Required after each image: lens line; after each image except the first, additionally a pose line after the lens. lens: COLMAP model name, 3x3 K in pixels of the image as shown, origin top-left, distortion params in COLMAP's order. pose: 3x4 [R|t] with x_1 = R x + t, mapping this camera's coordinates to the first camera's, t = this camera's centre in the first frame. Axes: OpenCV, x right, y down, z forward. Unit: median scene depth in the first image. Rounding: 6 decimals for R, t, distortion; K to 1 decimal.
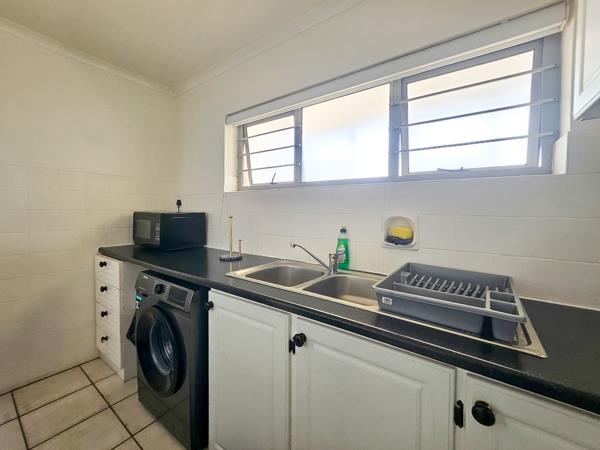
lens RADIAL K [[245.8, 0, 300.0], [0, 245.8, 225.0], [0, 0, 1]] dist [-0.000148, 0.000070]
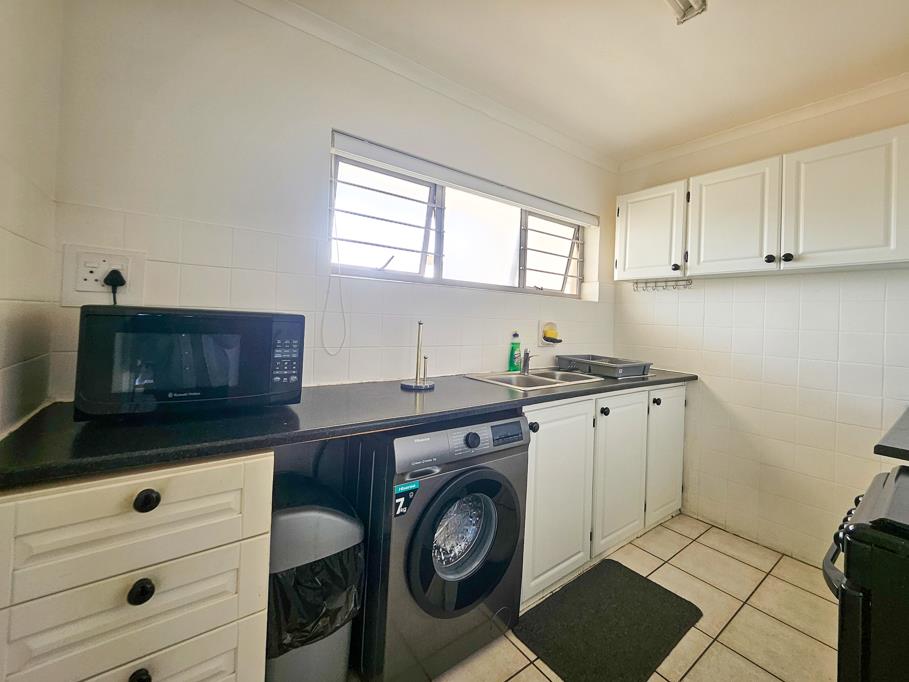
lens RADIAL K [[372.4, 0, 454.5], [0, 372.4, 341.0], [0, 0, 1]] dist [-0.000148, 0.000070]
pose [[0.309381, -0.045209, 0.949863, -1.156920], [0.030996, 0.998818, 0.037444, -0.017105], [-0.950433, 0.017858, 0.310417, 0.604939]]
